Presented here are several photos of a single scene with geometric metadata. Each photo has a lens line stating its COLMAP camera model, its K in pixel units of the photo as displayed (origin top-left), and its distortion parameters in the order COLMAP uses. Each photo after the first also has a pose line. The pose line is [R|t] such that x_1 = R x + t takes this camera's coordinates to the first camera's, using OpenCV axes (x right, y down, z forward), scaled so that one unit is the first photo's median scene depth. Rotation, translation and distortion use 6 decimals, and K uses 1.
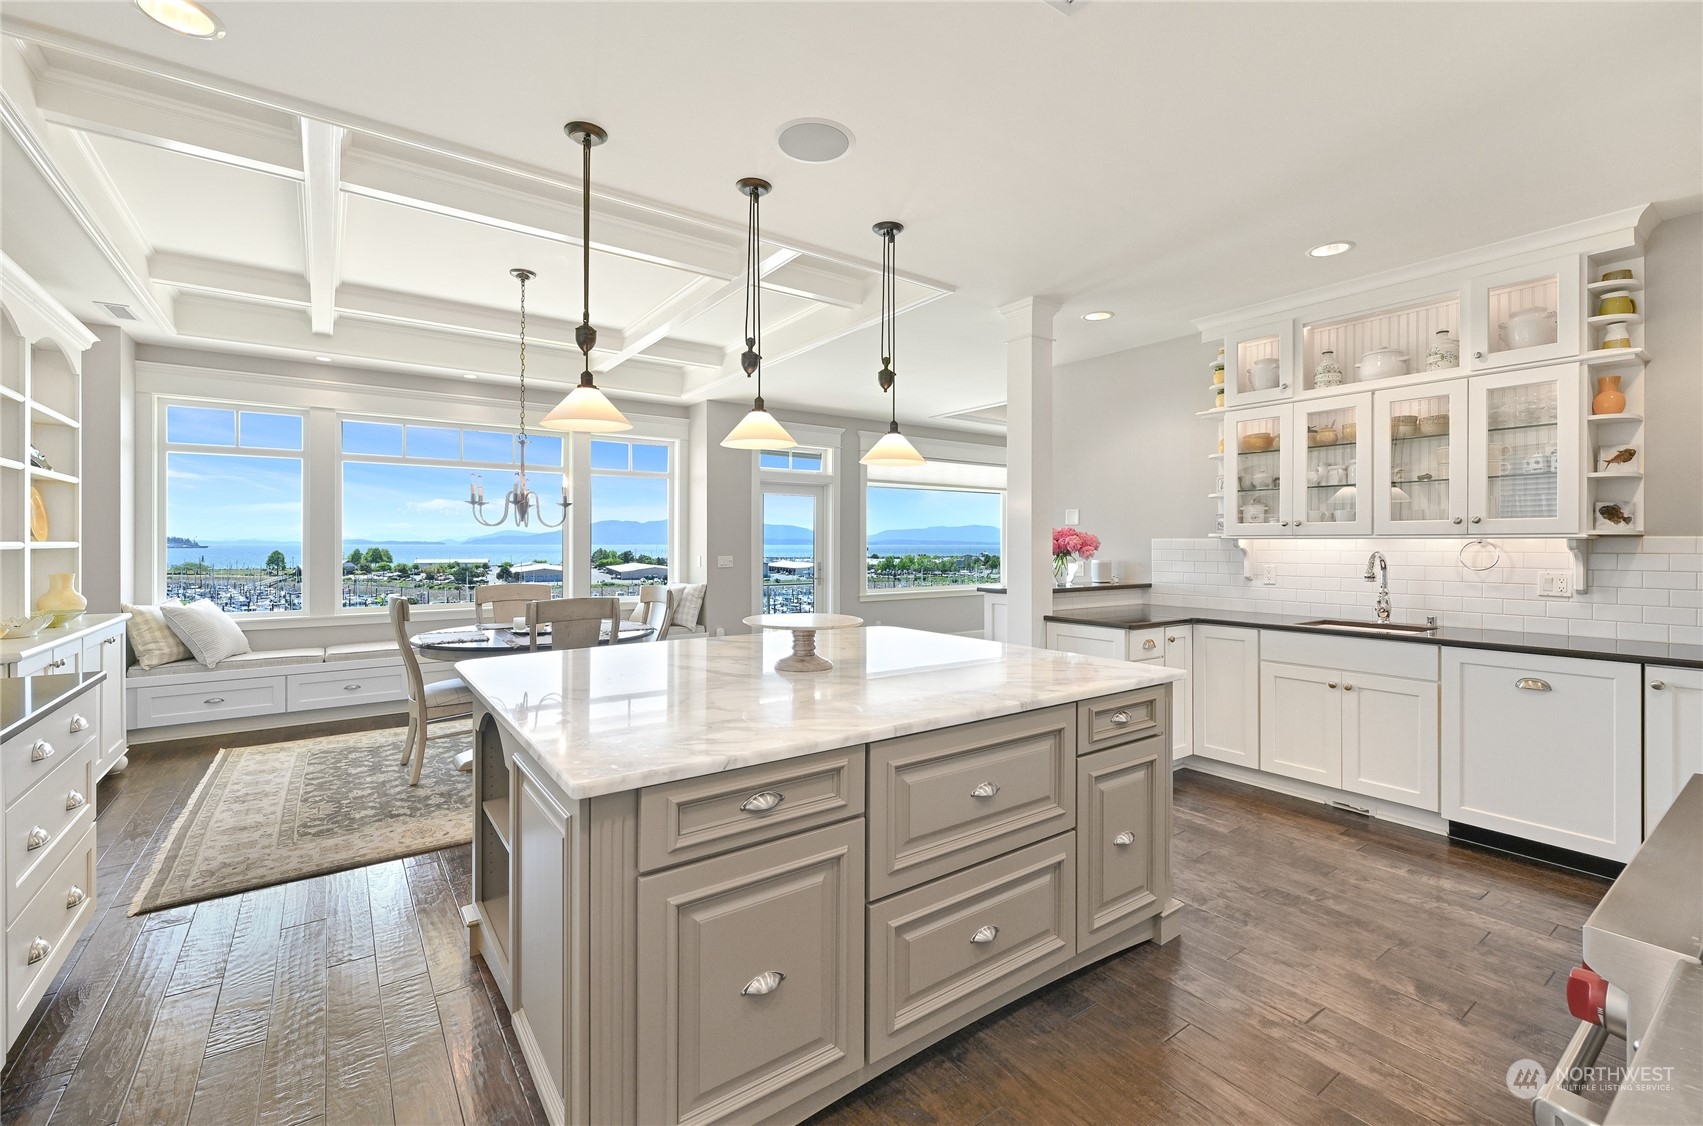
lens RADIAL K [[712.3, 0, 861.6], [0, 712.3, 543.5], [0, 0, 1]] dist [0.001494, 0.000559]
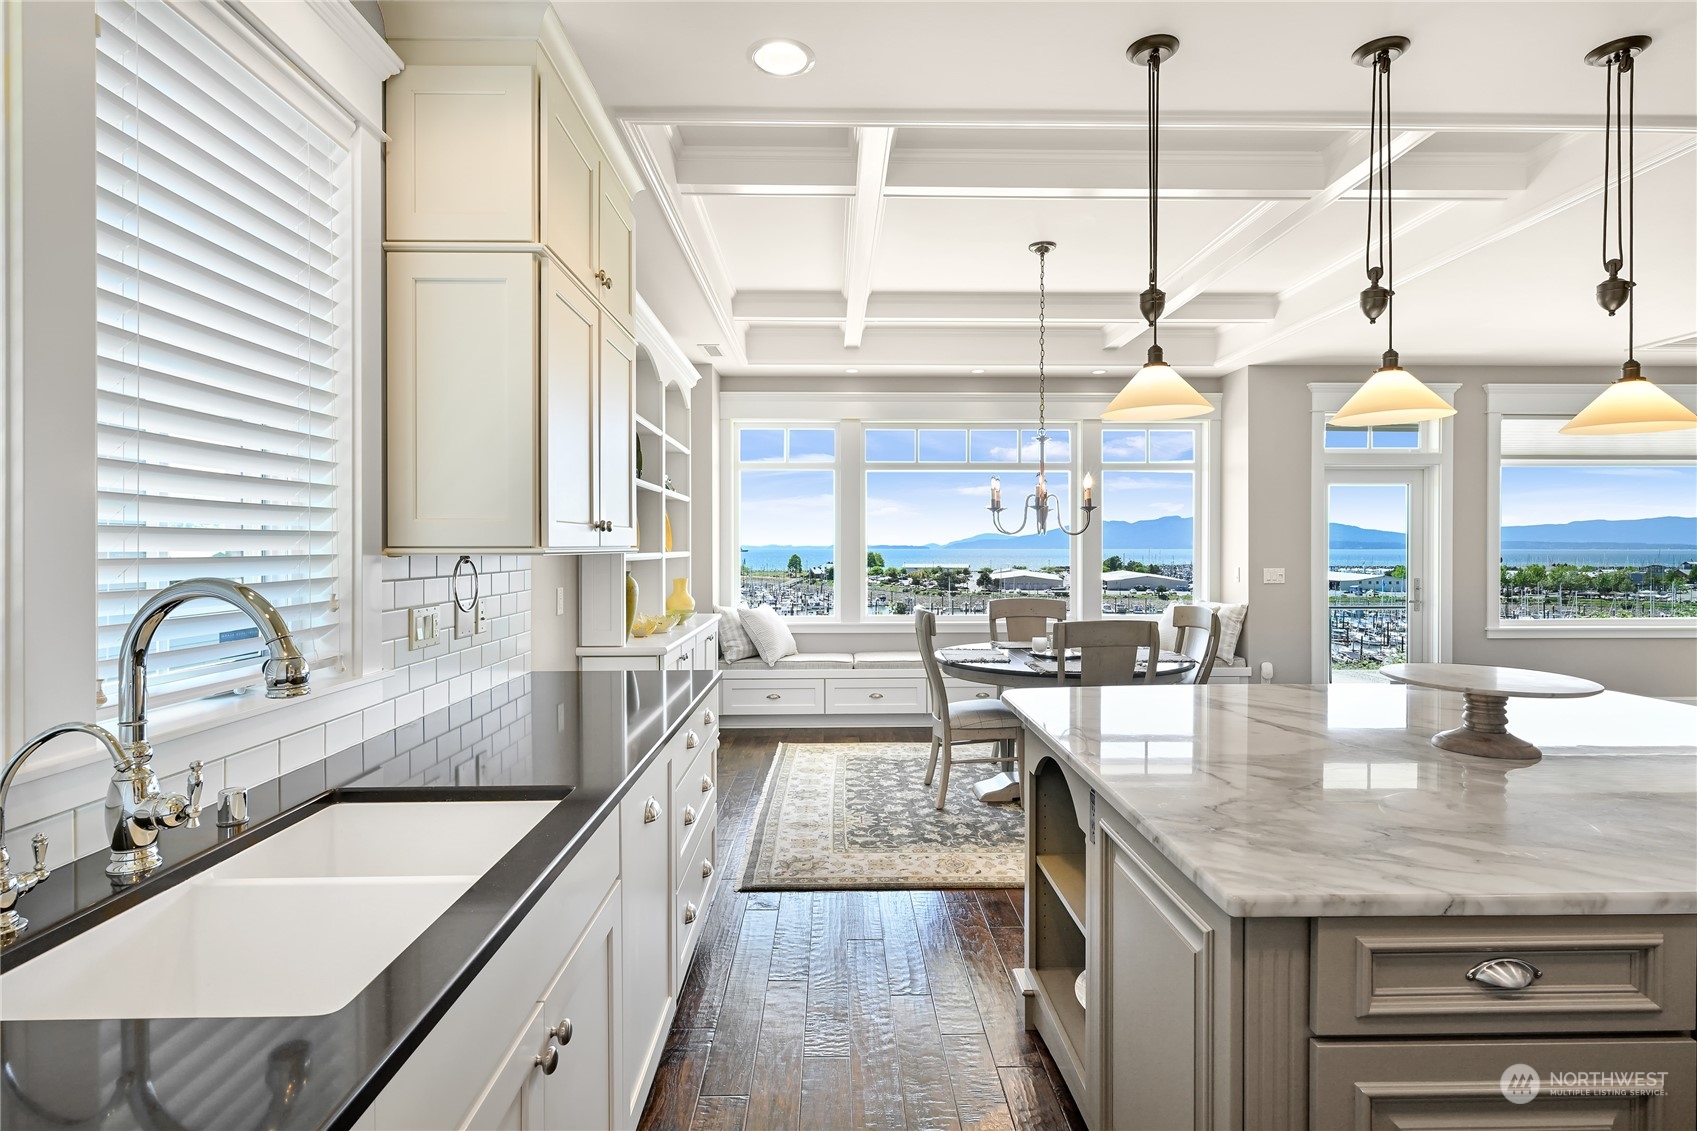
lens RADIAL K [[845.8, 0, 872.3], [0, 845.8, 550.6], [0, 0, 1]] dist [0.007222, -0.000665]
pose [[0.827907, 0.001330, -0.560864, -0.065665], [0.000667, 0.999994, 0.003356, -0.008056], [0.560865, -0.003153, 0.827901, 0.016828]]
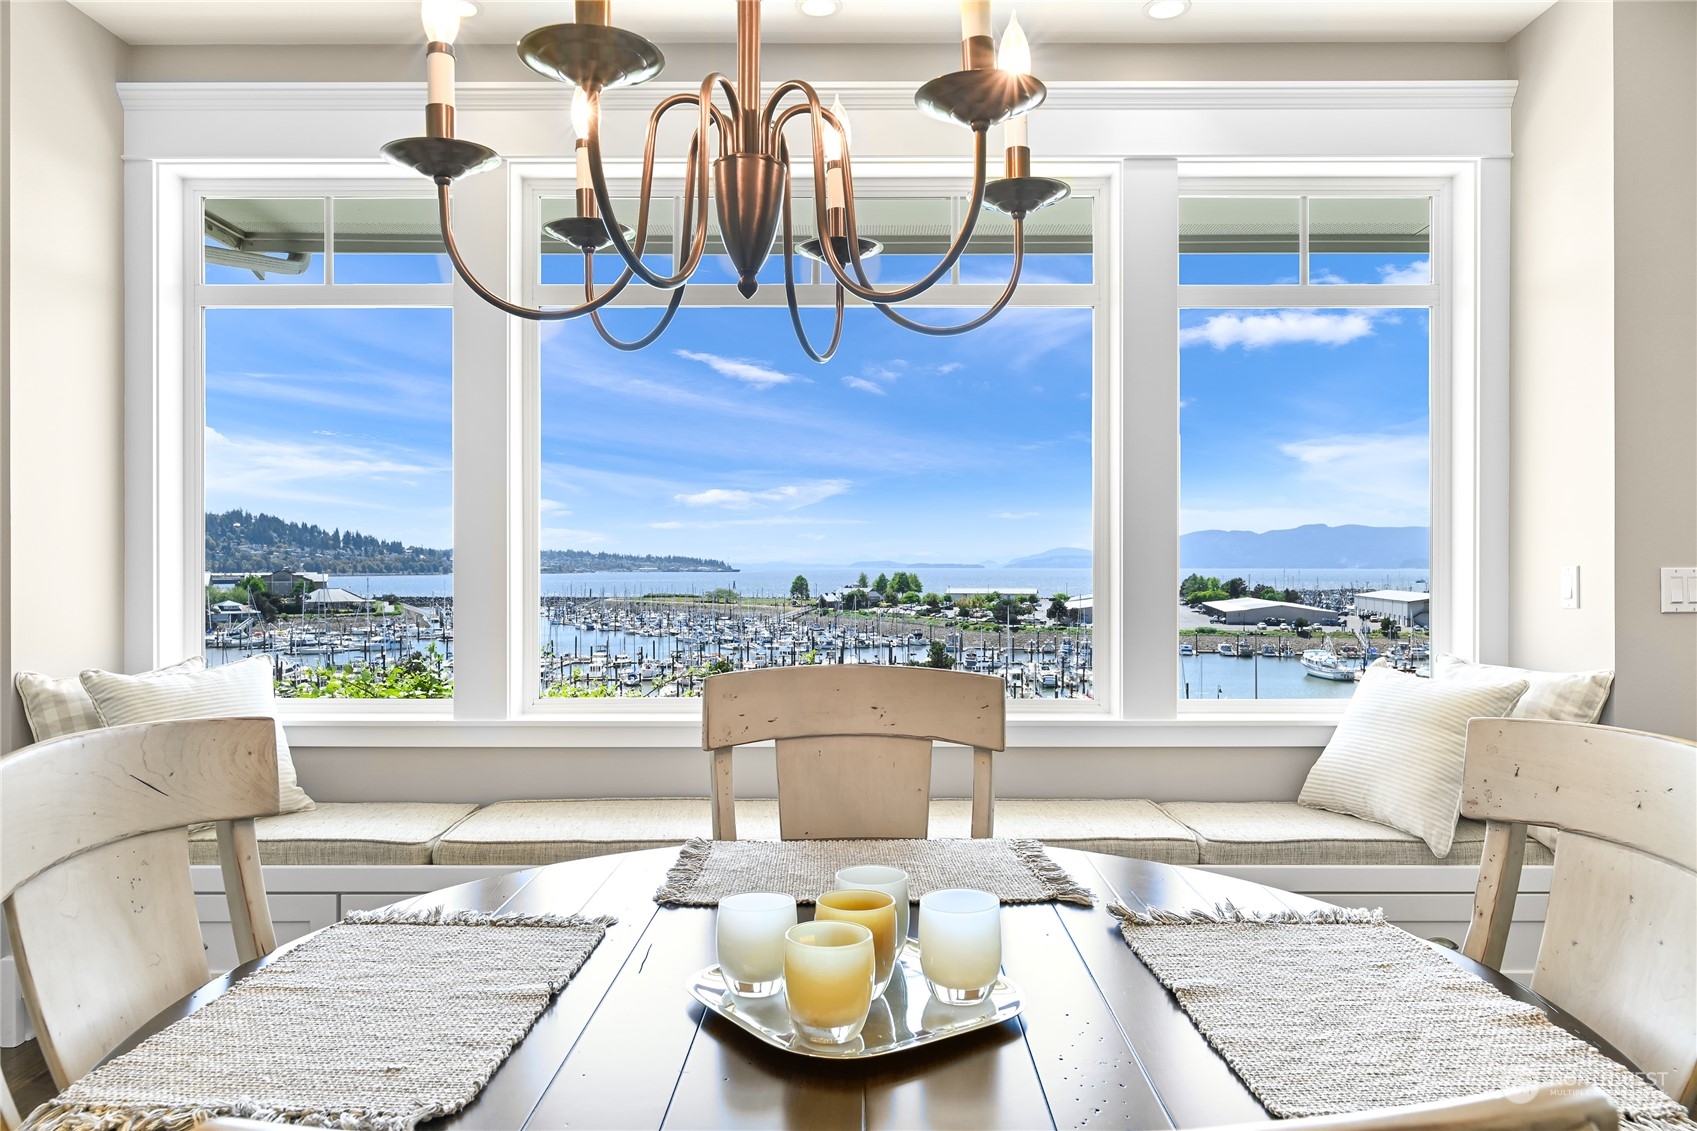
lens RADIAL K [[1133.6, 0, 860.4], [0, 1133.6, 570.5], [0, 0, 1]] dist [-0.036357, 0.002097]
pose [[0.803033, 0.001440, -0.595933, -0.325718], [0.000532, 0.999995, 0.003134, 0.029174], [0.595935, -0.002833, 0.803028, 0.851634]]
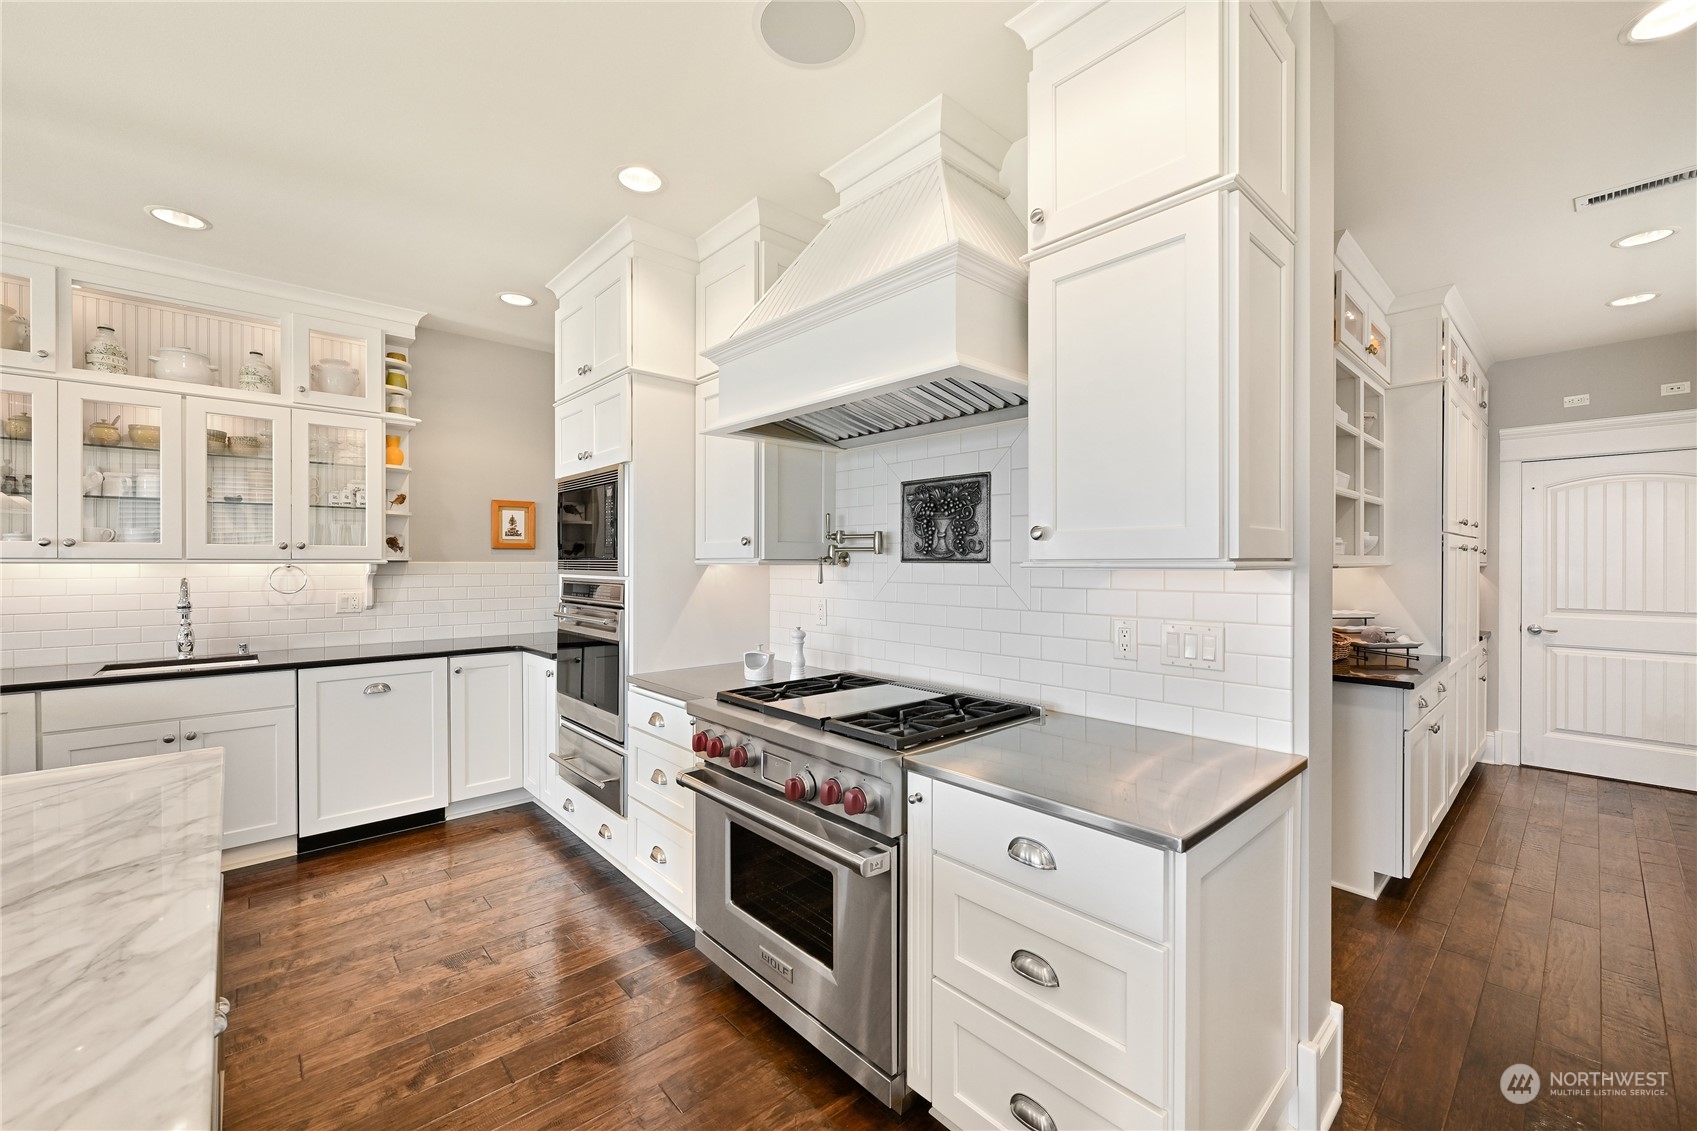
lens RADIAL K [[674.4, 0, 857.8], [0, 674.4, 565.9], [0, 0, 1]] dist [-0.002570, -0.000060]
pose [[-0.097701, -0.006383, 0.995195, -0.184733], [0.000113, 0.999979, 0.006425, -0.008728], [-0.995216, 0.000740, -0.097699, 0.251561]]
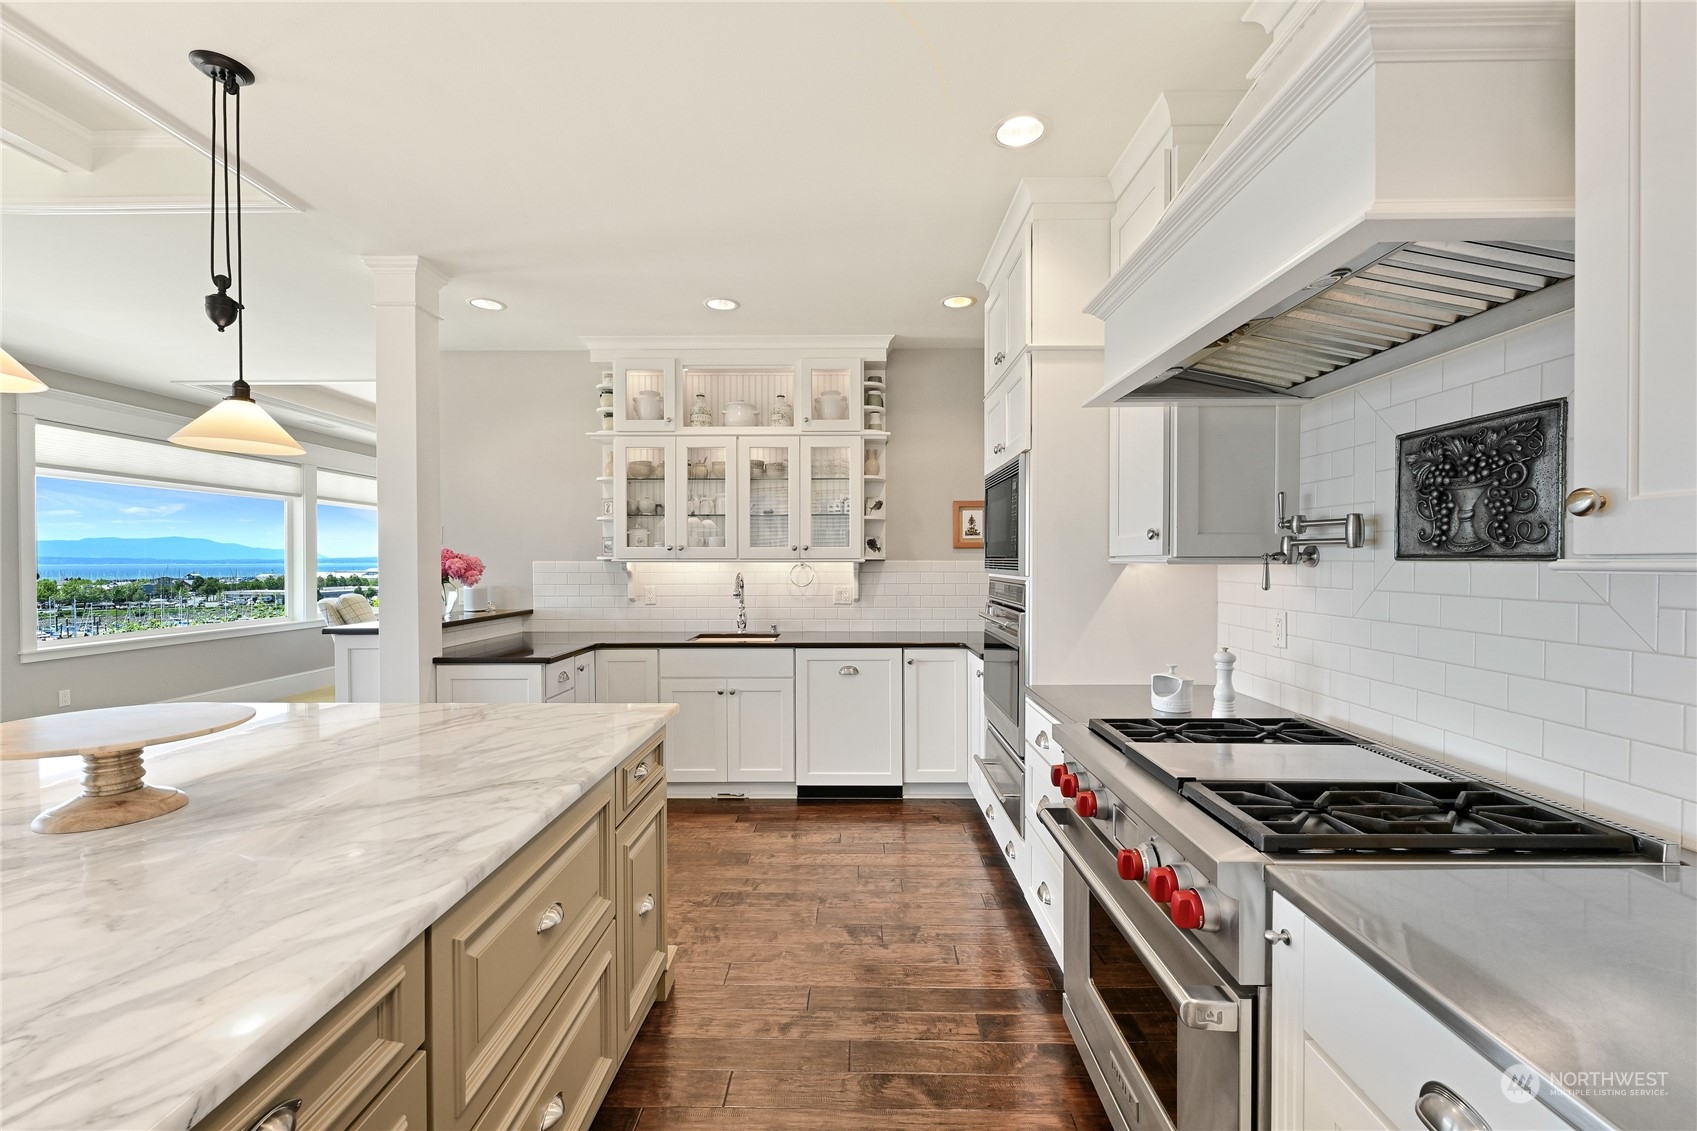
lens RADIAL K [[707.1, 0, 842.6], [0, 707.1, 569.9], [0, 0, 1]] dist [0.000006, -0.001493]
pose [[0.610386, -0.011689, 0.792018, -0.098346], [0.002224, 0.999912, 0.013043, -0.008539], [-0.792101, -0.006200, 0.610358, 0.150040]]
